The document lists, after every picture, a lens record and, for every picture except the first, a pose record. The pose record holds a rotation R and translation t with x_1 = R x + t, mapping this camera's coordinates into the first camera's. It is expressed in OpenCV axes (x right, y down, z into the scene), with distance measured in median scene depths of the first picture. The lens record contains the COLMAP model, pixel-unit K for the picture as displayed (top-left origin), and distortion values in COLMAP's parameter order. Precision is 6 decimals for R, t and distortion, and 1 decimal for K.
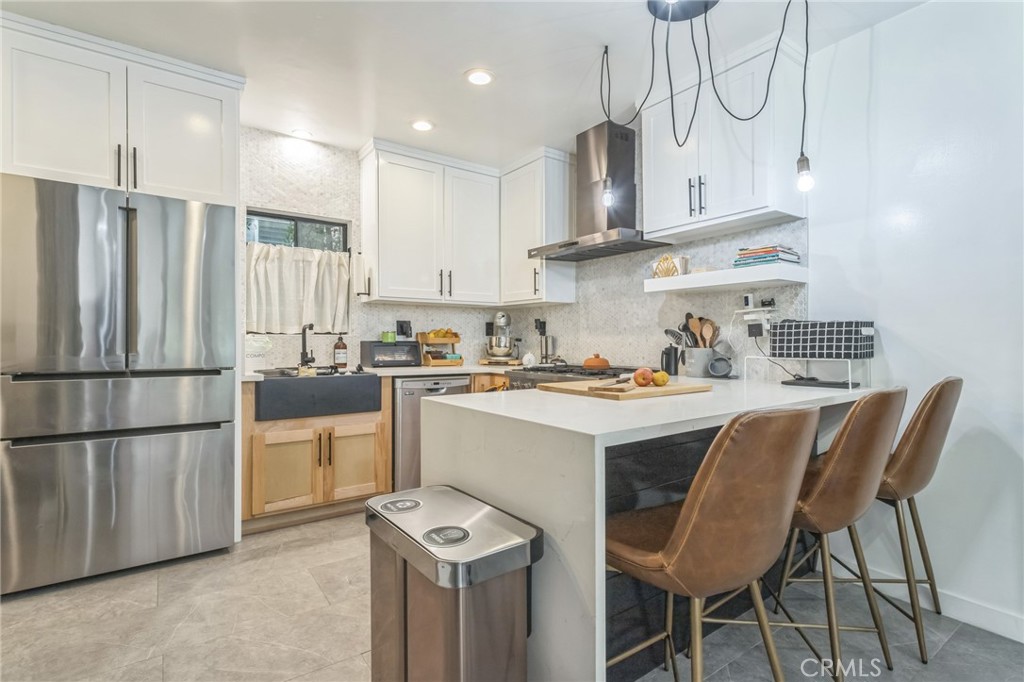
lens RADIAL K [[489.0, 0, 513.4], [0, 489.0, 340.2], [0, 0, 1]] dist [-0.004826, 0.000882]
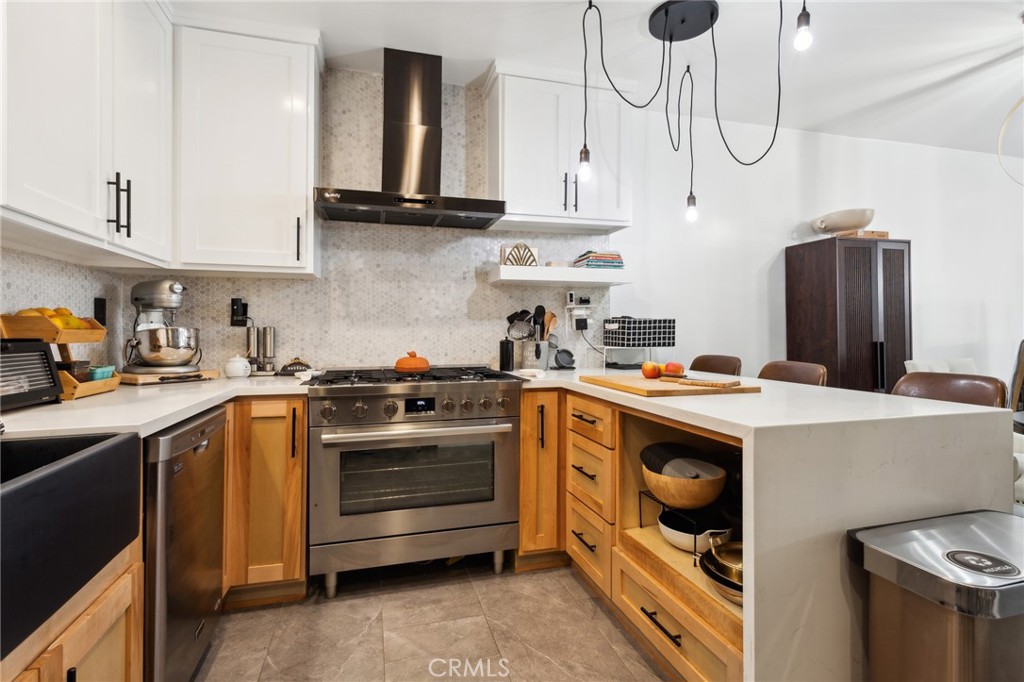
lens RADIAL K [[489.0, 0, 508.5], [0, 489.0, 337.9], [0, 0, 1]] dist [-0.004826, 0.000882]
pose [[0.348926, -0.017335, 0.936990, -0.508500], [0.000155, 0.999830, 0.018440, -0.008023], [-0.937150, -0.006289, 0.348869, 0.616161]]
